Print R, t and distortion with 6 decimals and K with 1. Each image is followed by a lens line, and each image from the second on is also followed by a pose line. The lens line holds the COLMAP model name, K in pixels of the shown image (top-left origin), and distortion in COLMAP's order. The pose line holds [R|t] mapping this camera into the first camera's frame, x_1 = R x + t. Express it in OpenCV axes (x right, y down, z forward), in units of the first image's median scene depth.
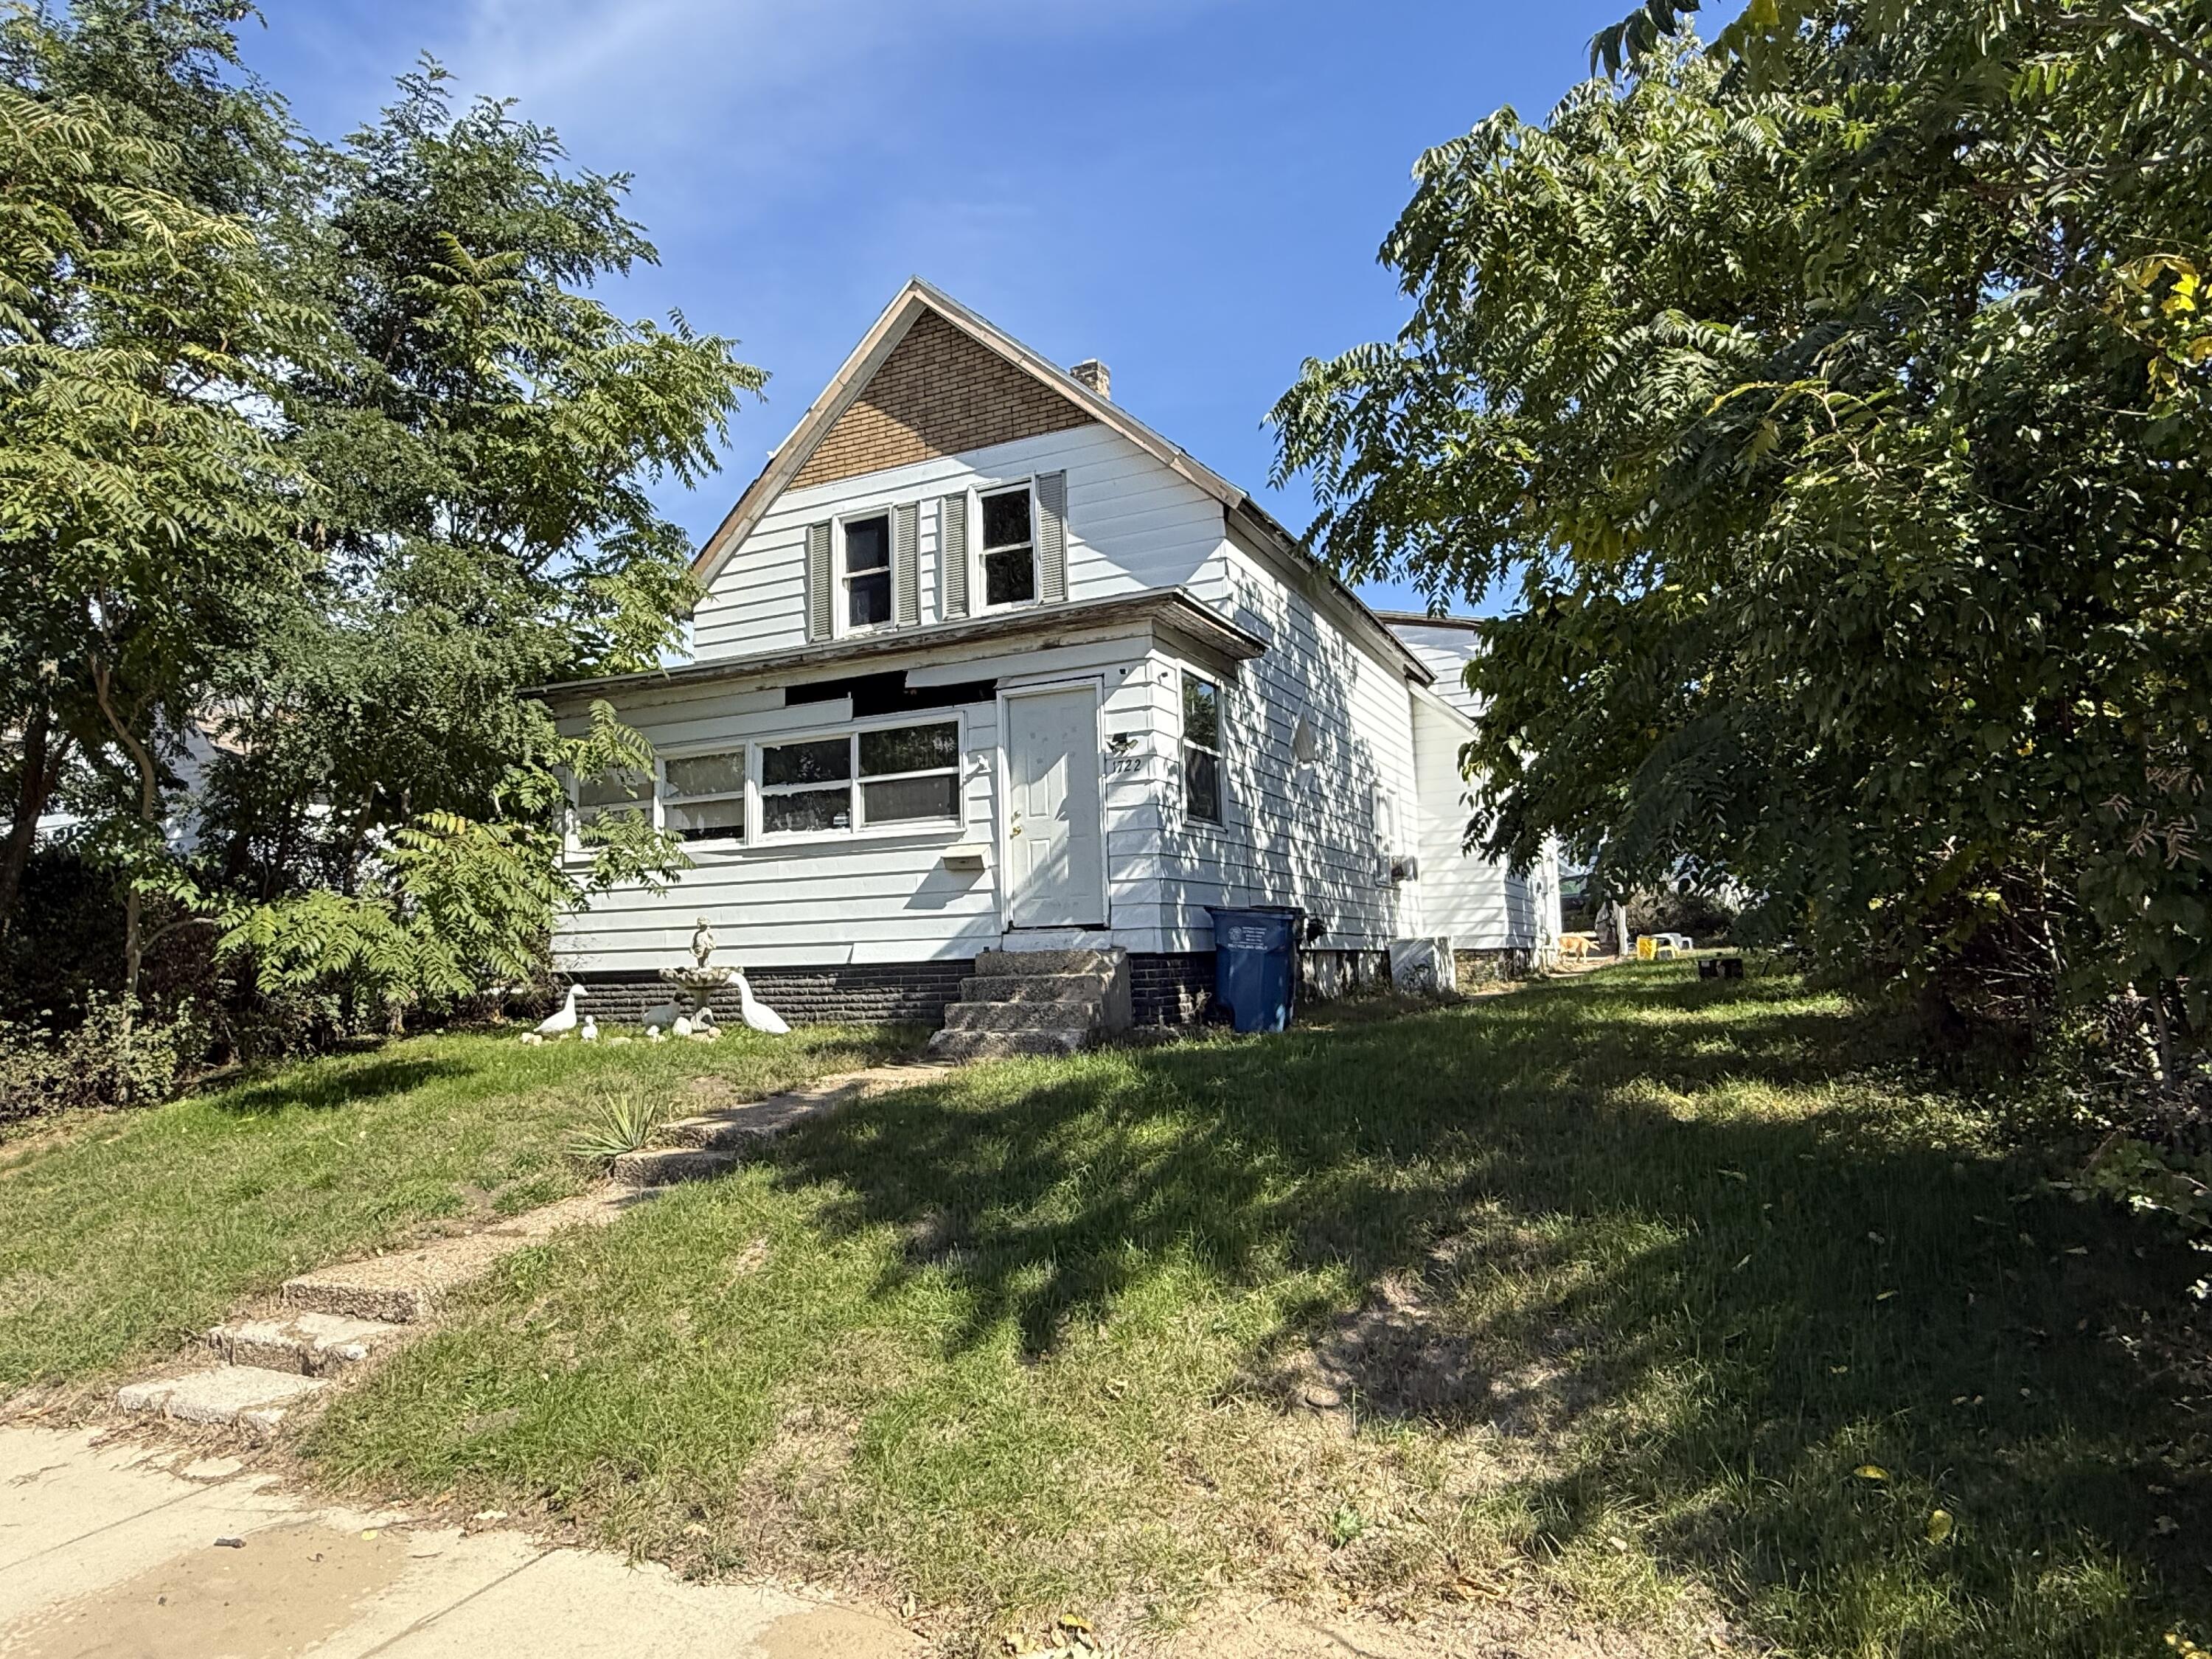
lens RADIAL K [[1283.2, 0, 1091.8], [0, 1283.2, 836.4], [0, 0, 1]] dist [0.004353, 0.003567]
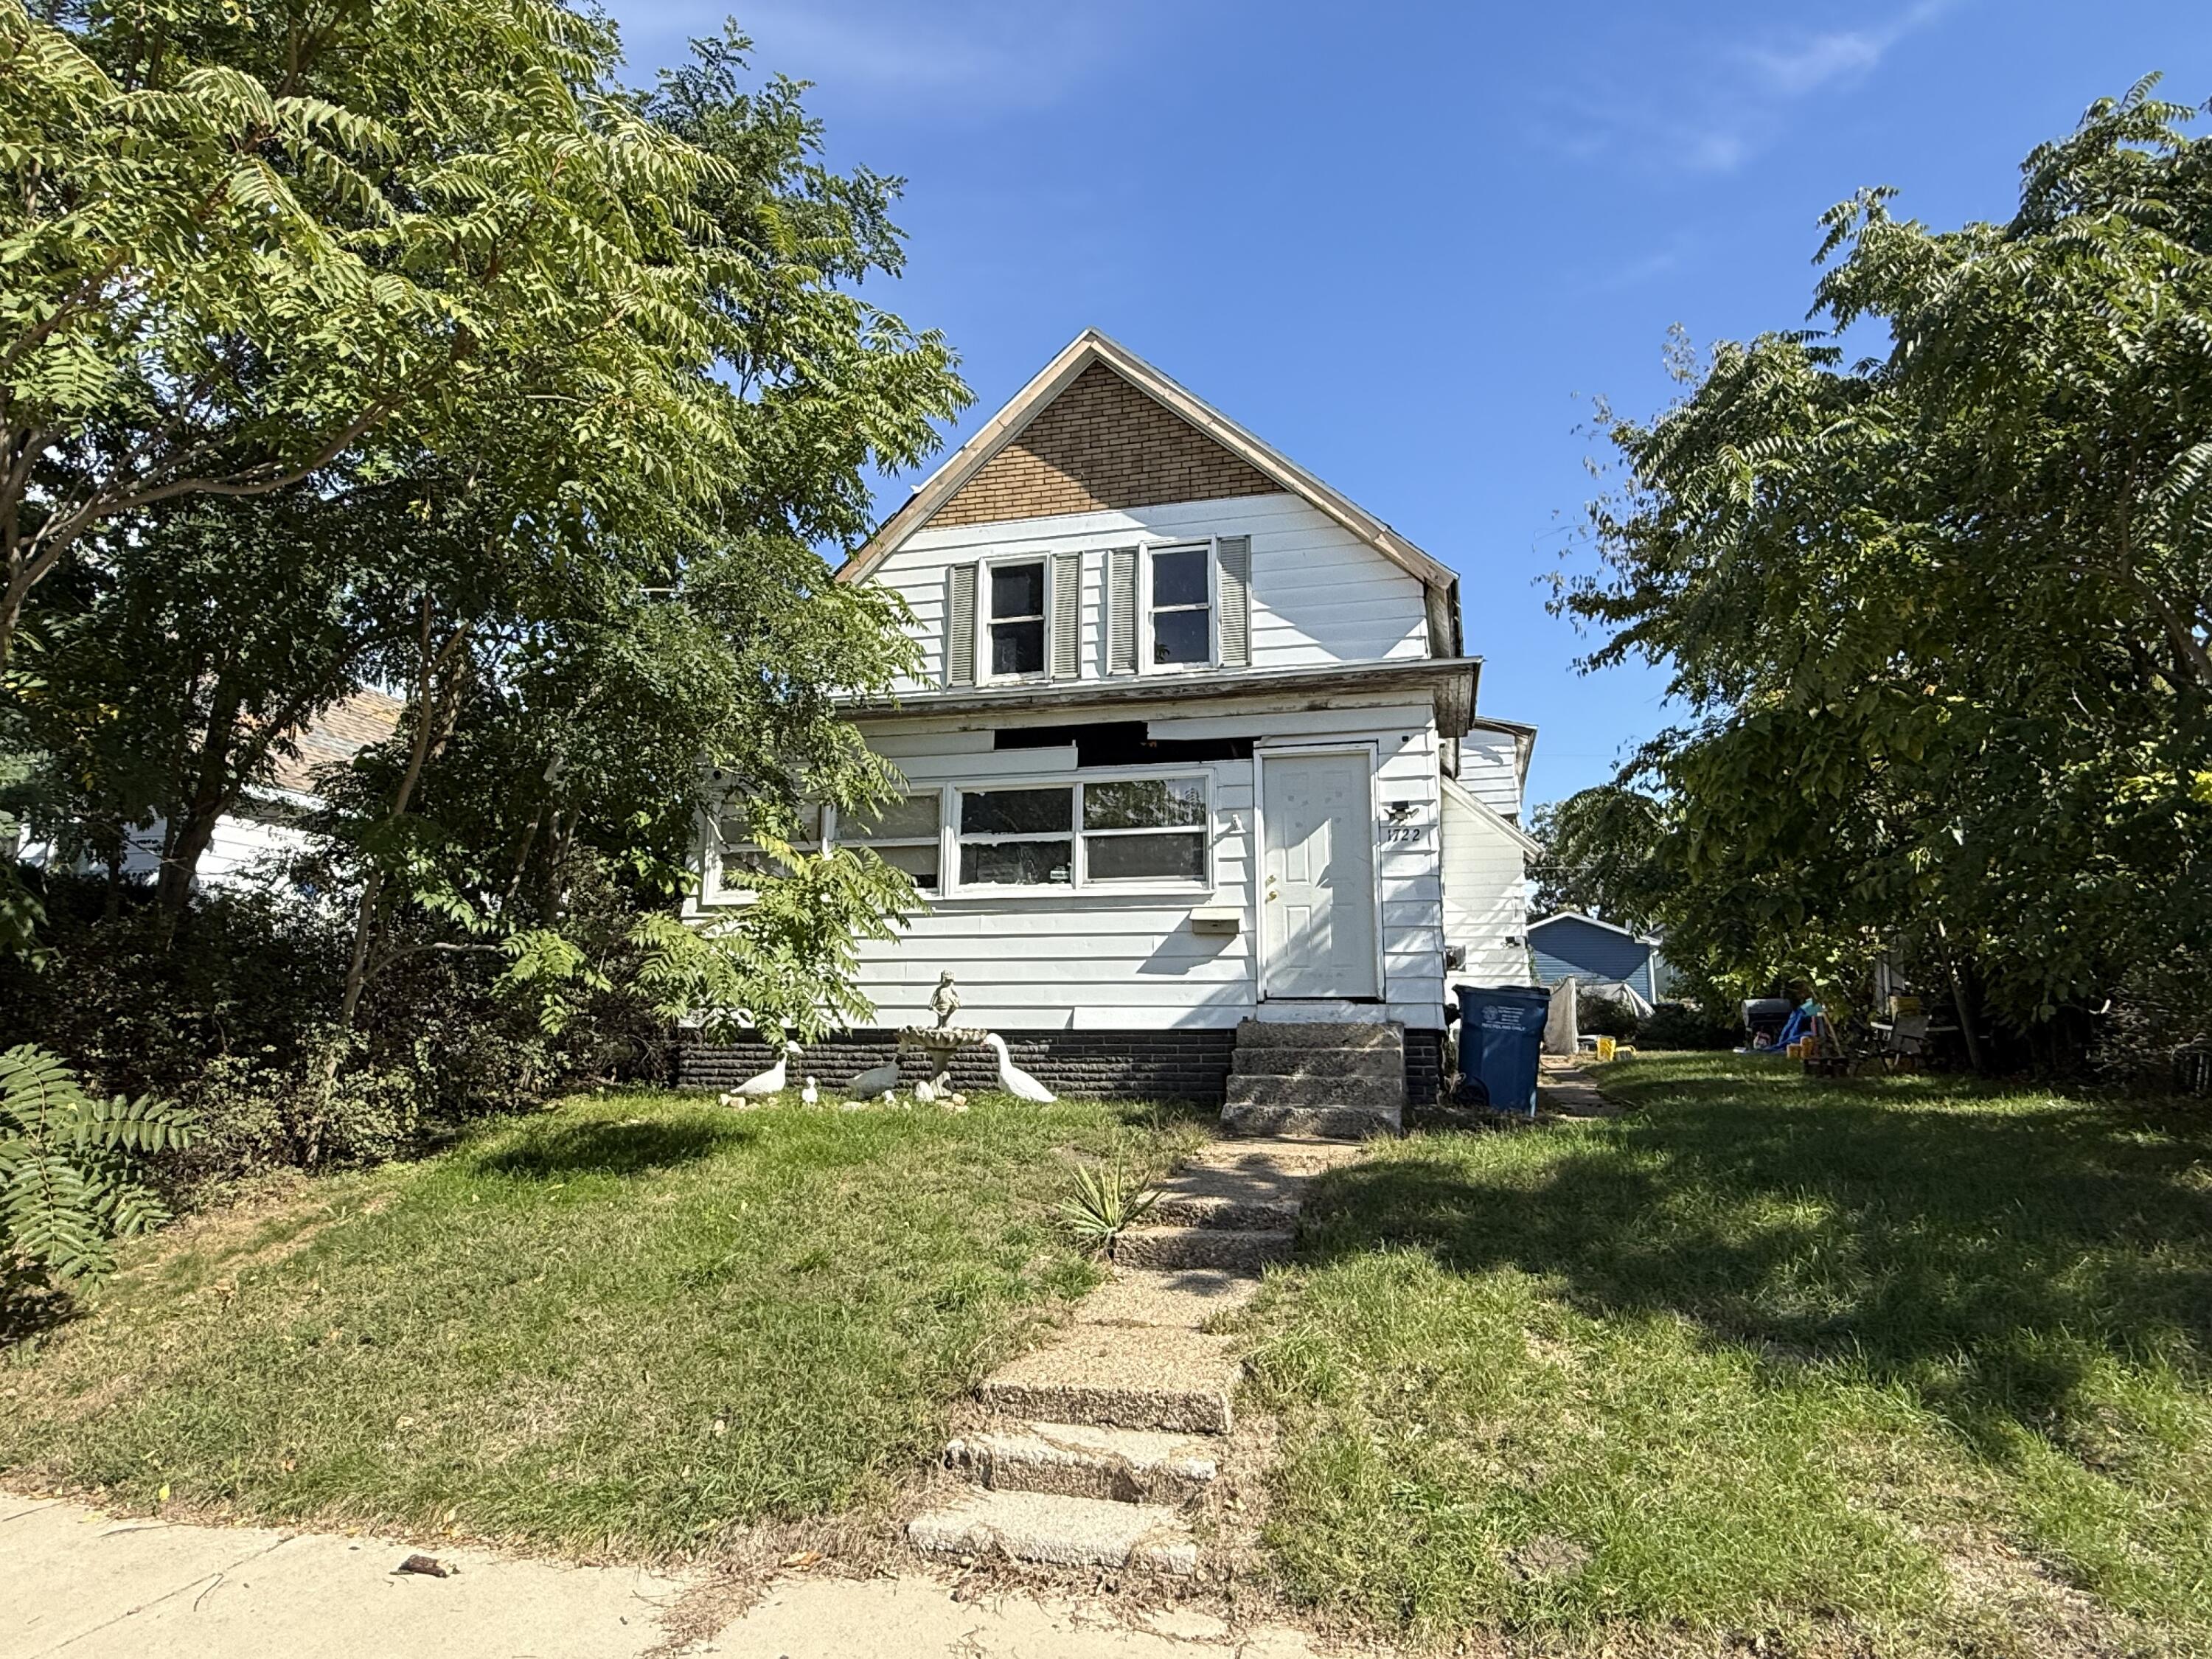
lens RADIAL K [[1283.2, 0, 1109.0], [0, 1283.2, 829.5], [0, 0, 1]] dist [0.004353, 0.003567]
pose [[0.983431, 0.064396, 0.169457, -0.324973], [-0.051905, 0.995668, -0.077139, 0.025081], [-0.173691, 0.067065, 0.982514, 0.073760]]
